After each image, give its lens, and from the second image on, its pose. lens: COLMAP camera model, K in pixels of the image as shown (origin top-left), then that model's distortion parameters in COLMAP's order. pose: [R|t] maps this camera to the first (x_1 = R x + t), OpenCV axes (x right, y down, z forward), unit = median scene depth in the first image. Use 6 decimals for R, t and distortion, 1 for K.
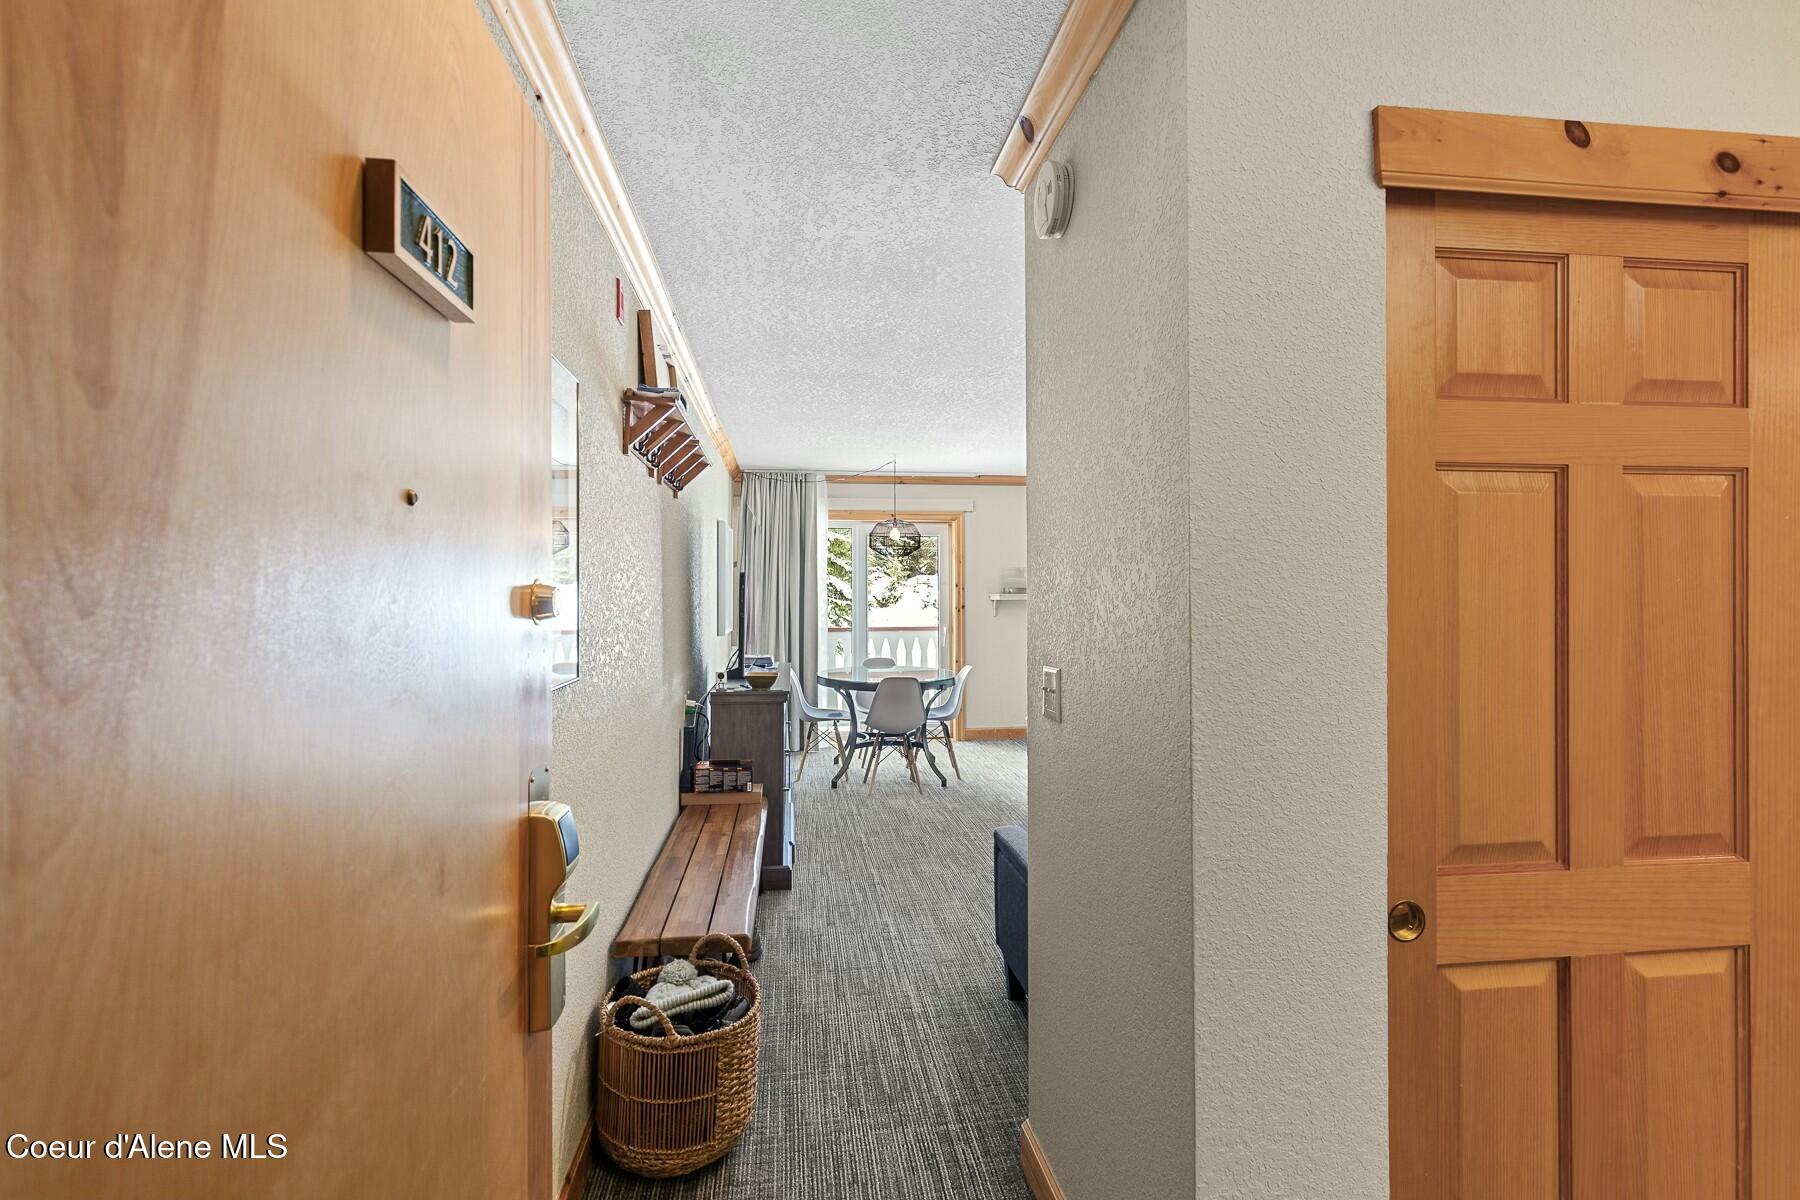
lens RADIAL K [[835.4, 0, 895.8], [0, 835.4, 595.4], [0, 0, 1]] dist [0.011162, 0.001162]
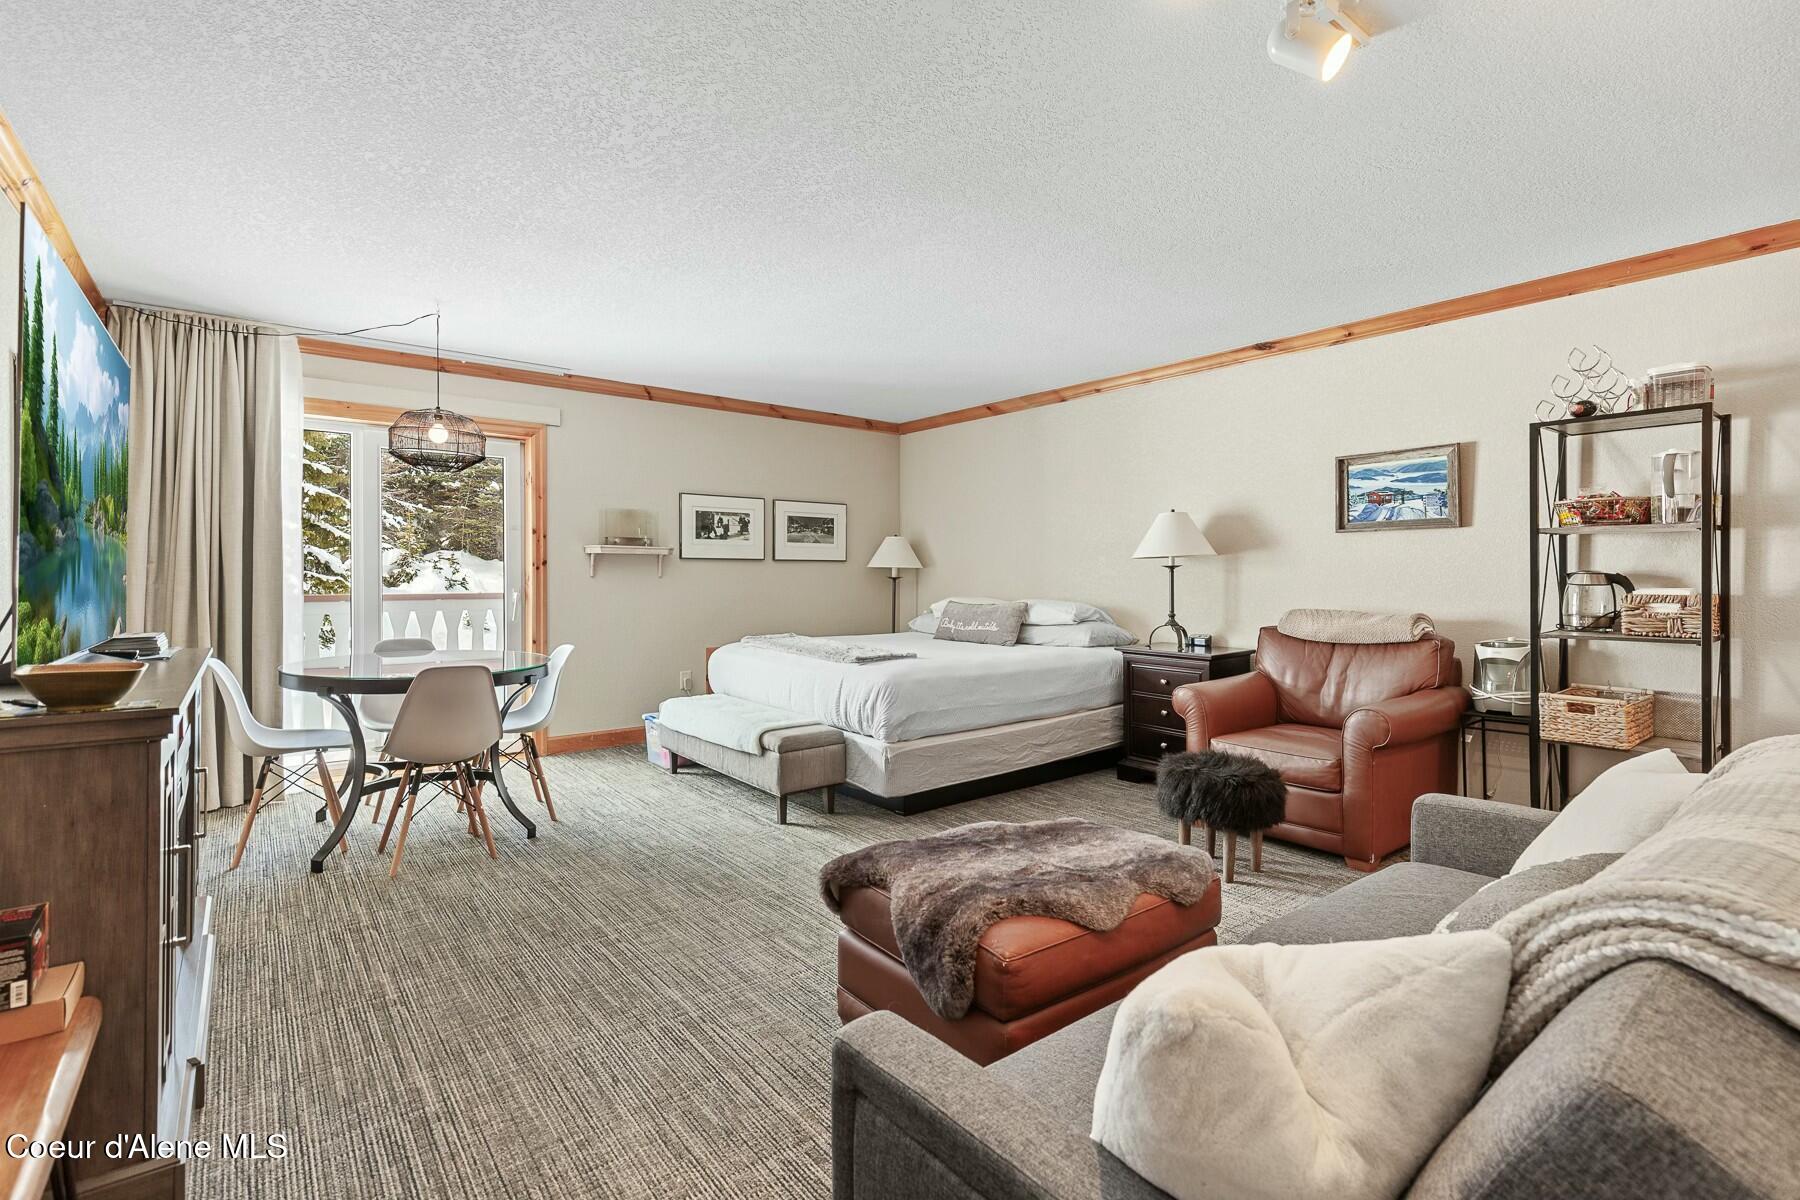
lens RADIAL K [[835.4, 0, 896.2], [0, 835.4, 584.5], [0, 0, 1]] dist [0.011162, 0.001162]
pose [[0.861971, 0.000389, 0.506958, -0.023827], [-0.002807, 0.999988, 0.004005, 0.033972], [-0.506951, -0.004876, 0.861961, 0.304852]]
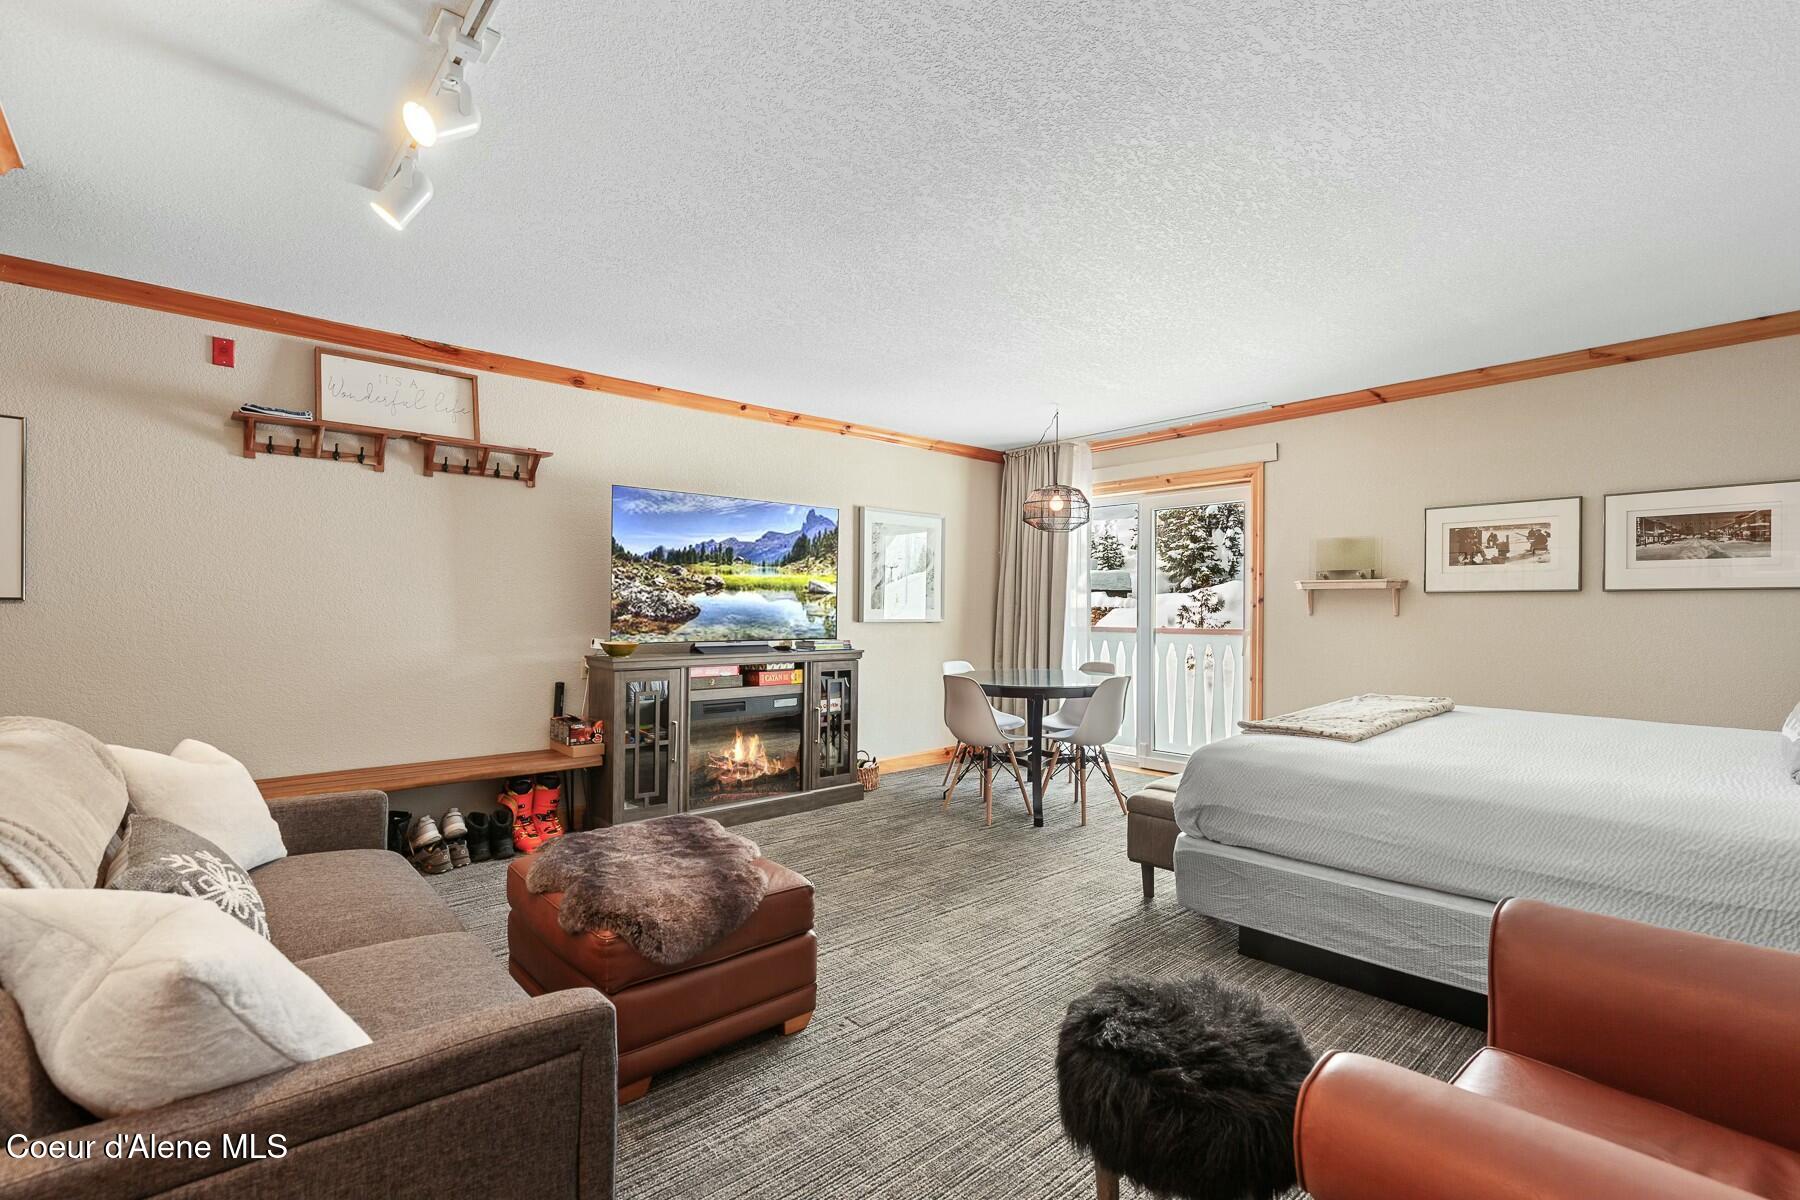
lens RADIAL K [[835.4, 0, 912.0], [0, 835.4, 607.3], [0, 0, 1]] dist [0.011162, 0.001162]
pose [[0.564834, 0.004969, -0.825190, 0.586655], [-0.009537, 0.999954, -0.000507, 0.027269], [0.825149, 0.008156, 0.564856, 0.444512]]
